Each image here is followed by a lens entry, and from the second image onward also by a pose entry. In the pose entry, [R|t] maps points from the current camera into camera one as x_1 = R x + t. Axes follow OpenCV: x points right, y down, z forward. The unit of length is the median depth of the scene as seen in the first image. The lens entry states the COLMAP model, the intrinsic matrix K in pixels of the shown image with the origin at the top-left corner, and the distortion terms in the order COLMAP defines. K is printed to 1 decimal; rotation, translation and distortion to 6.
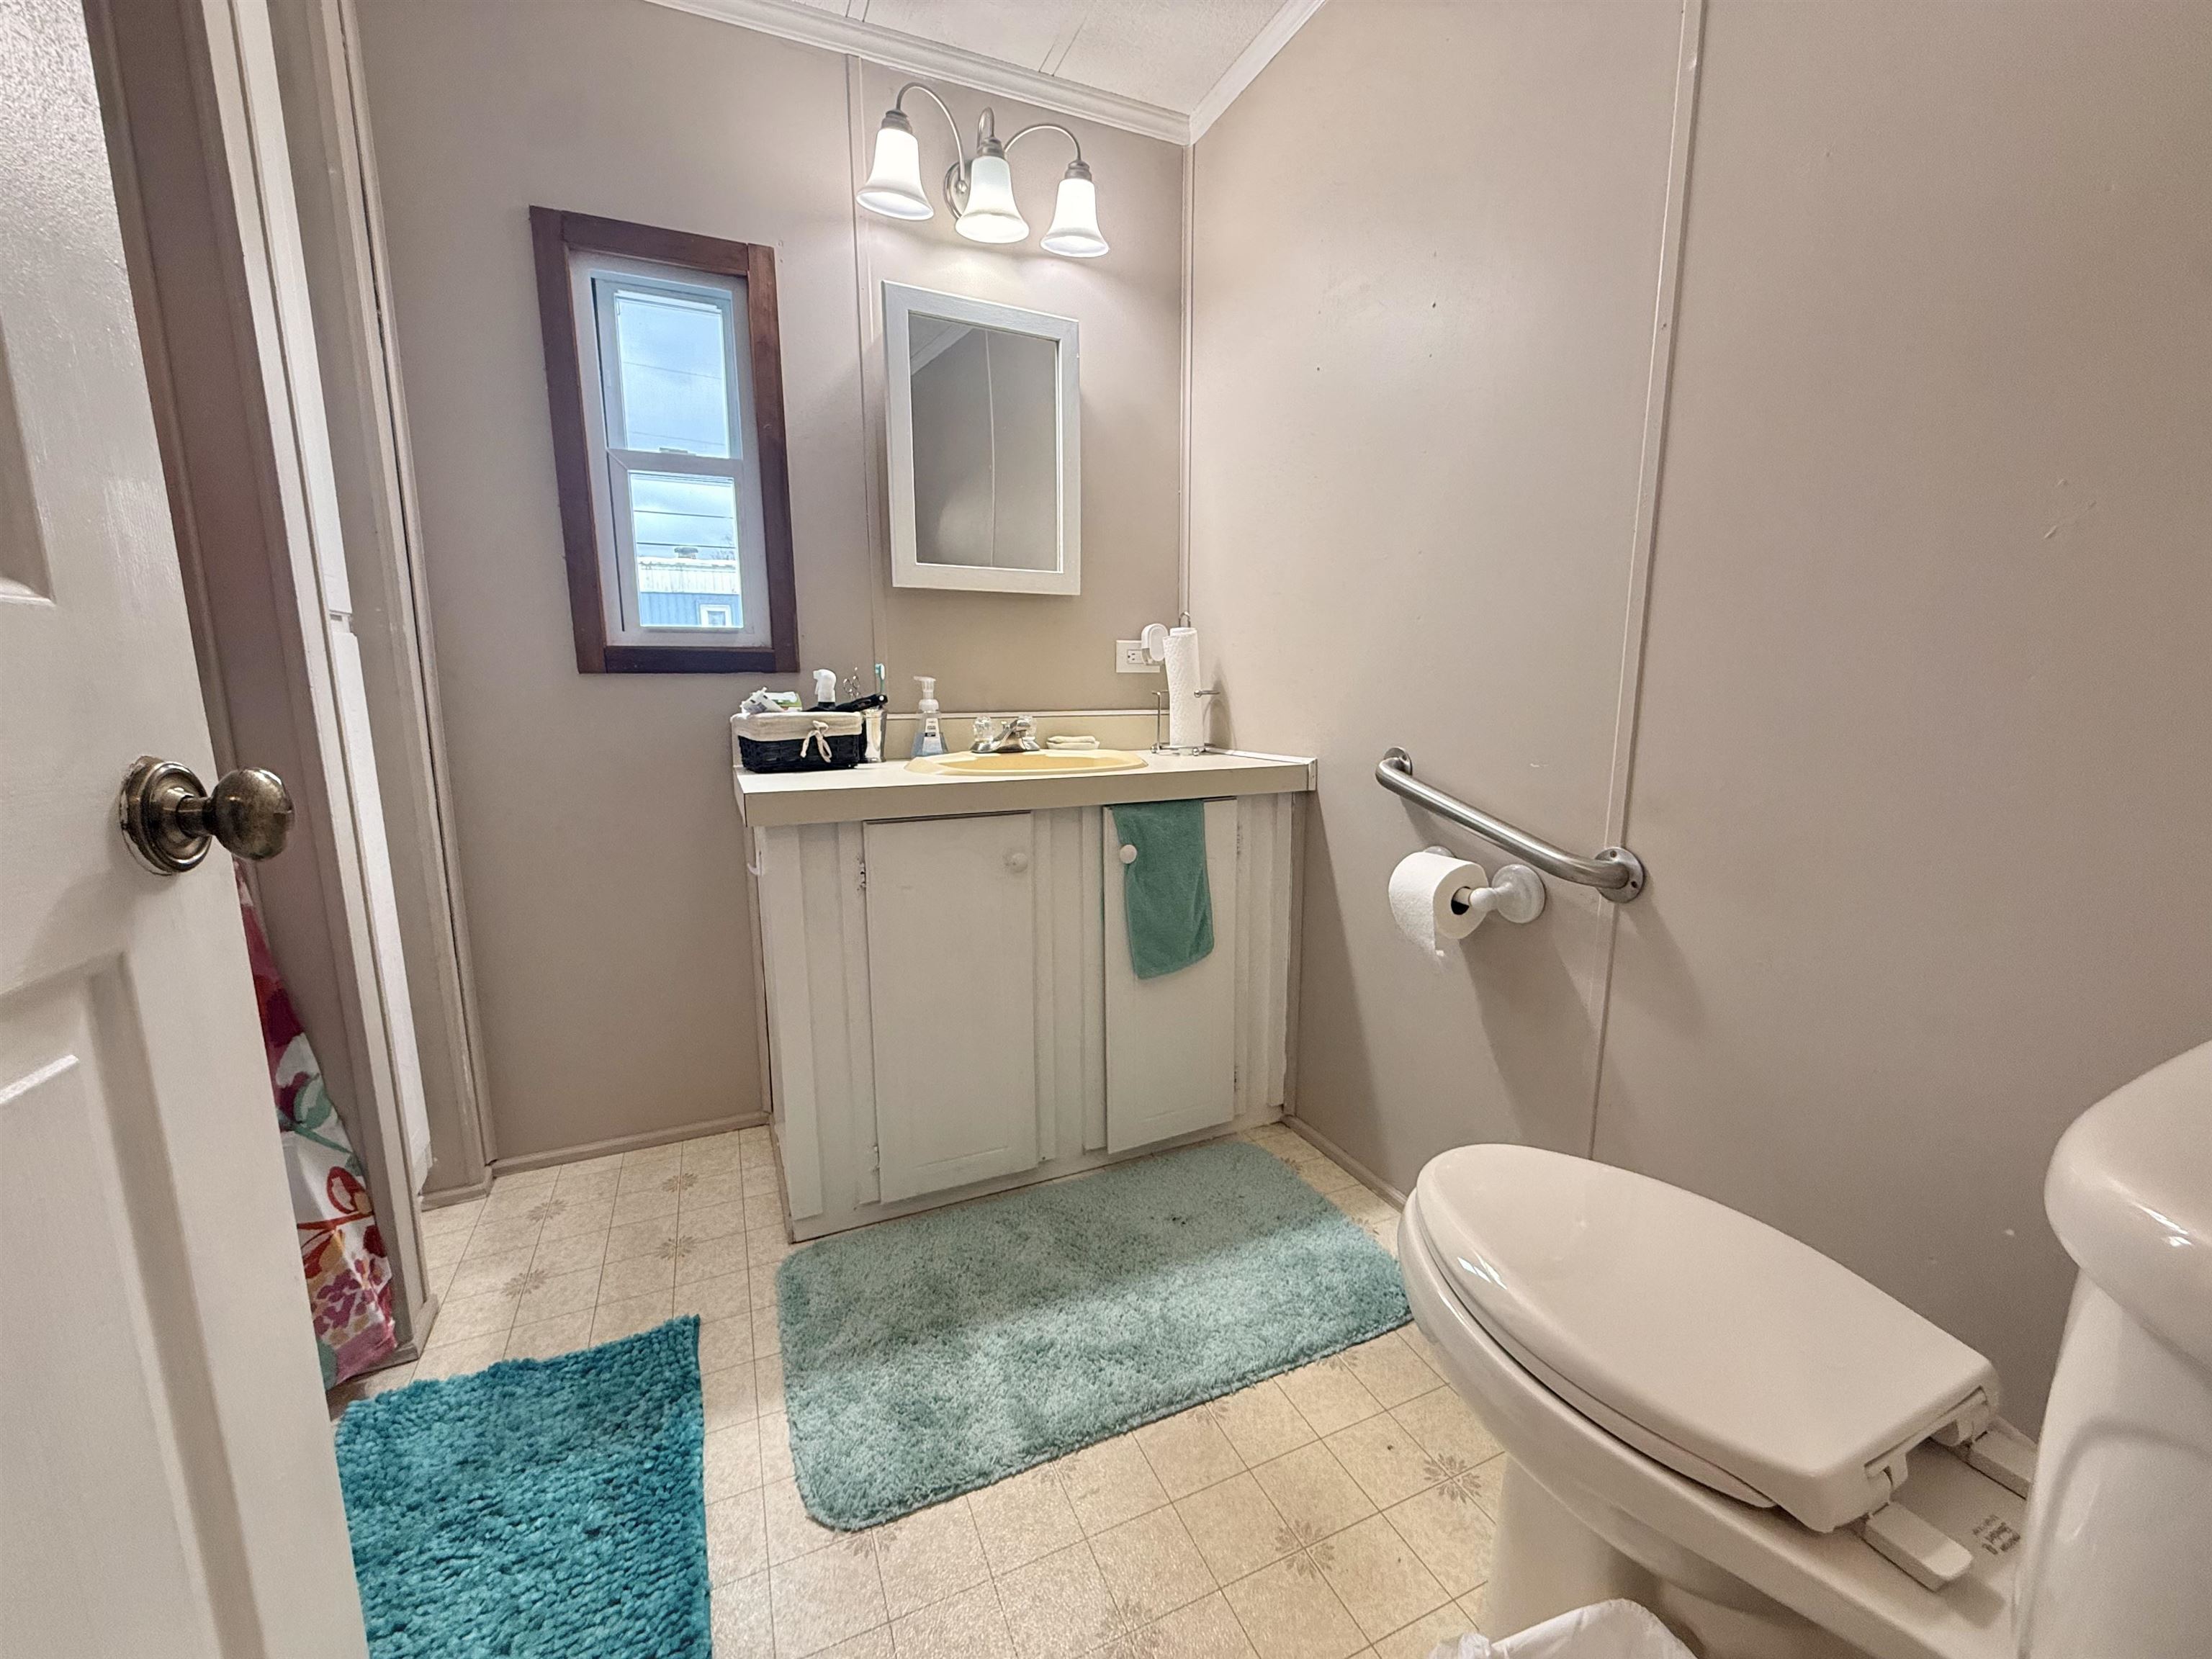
lens RADIAL K [[880.6, 0, 1107.1], [0, 880.6, 831.9], [0, 0, 1]] dist [-0.001319, 0.000672]
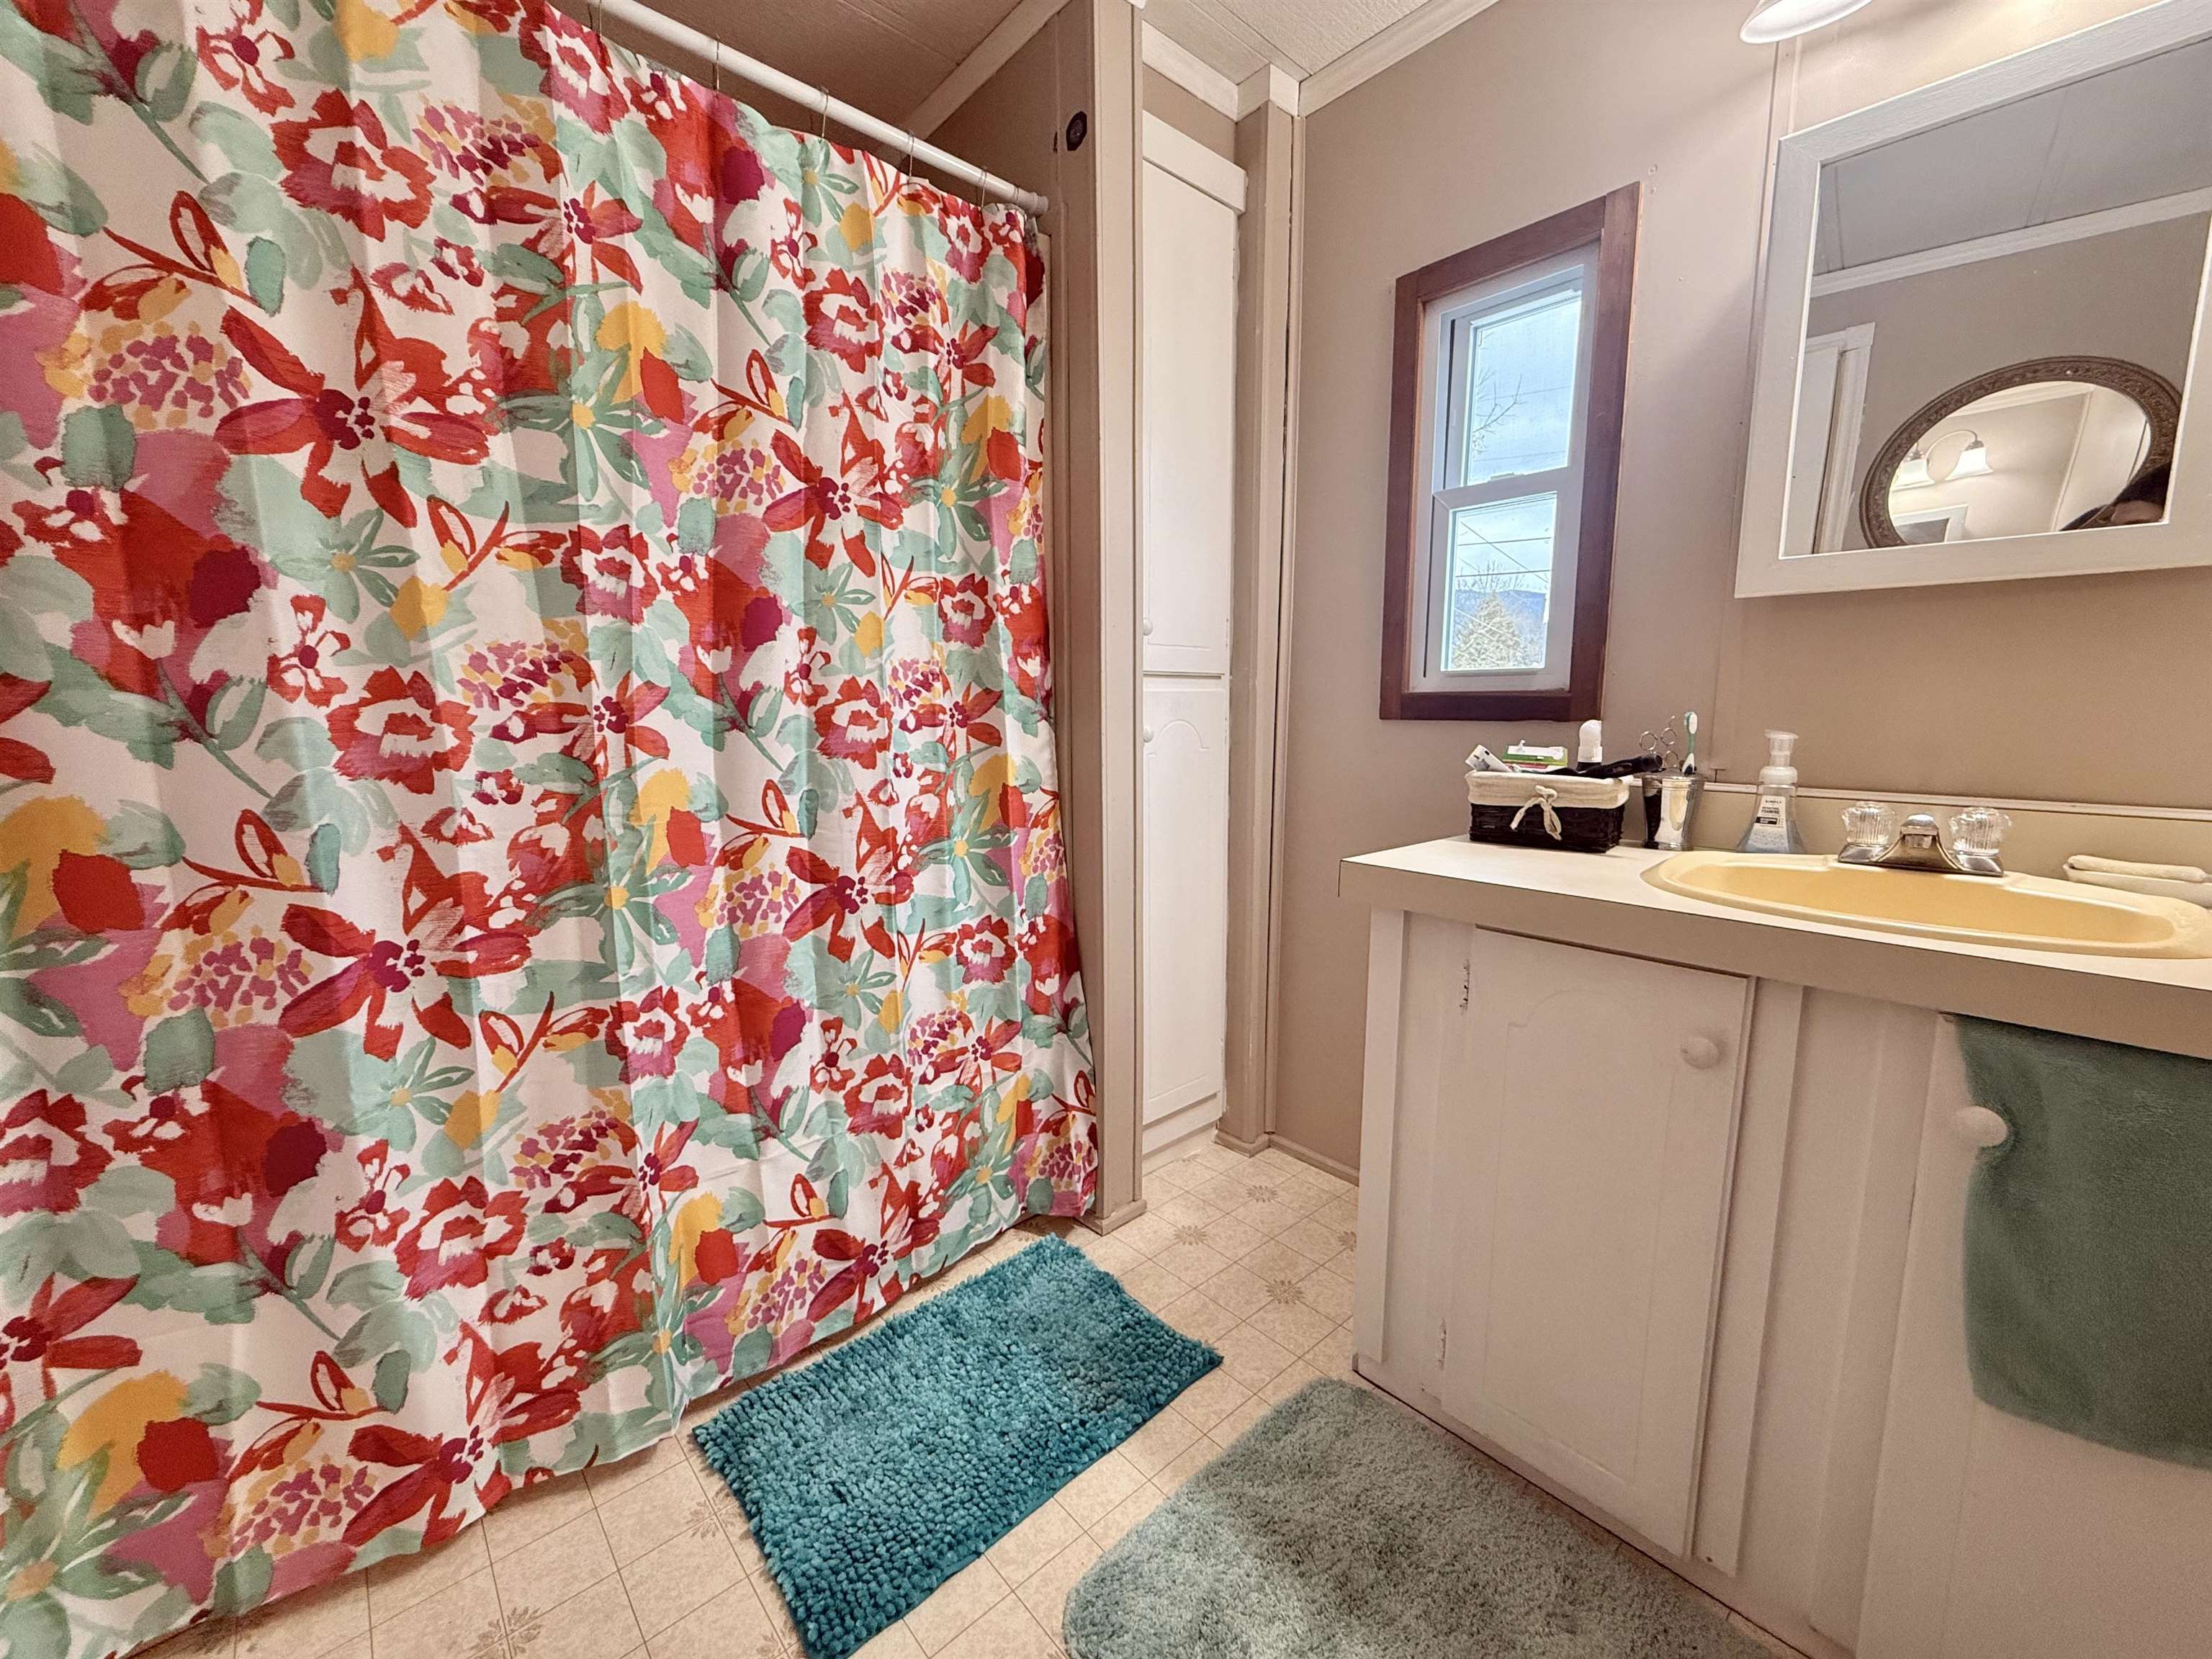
lens RADIAL K [[880.6, 0, 1108.9], [0, 880.6, 832.3], [0, 0, 1]] dist [-0.001319, 0.000672]
pose [[0.306743, 0.140248, -0.941403, 0.295589], [-0.160911, 0.982488, 0.093938, -0.096447], [0.938092, 0.122667, 0.323939, 0.386017]]
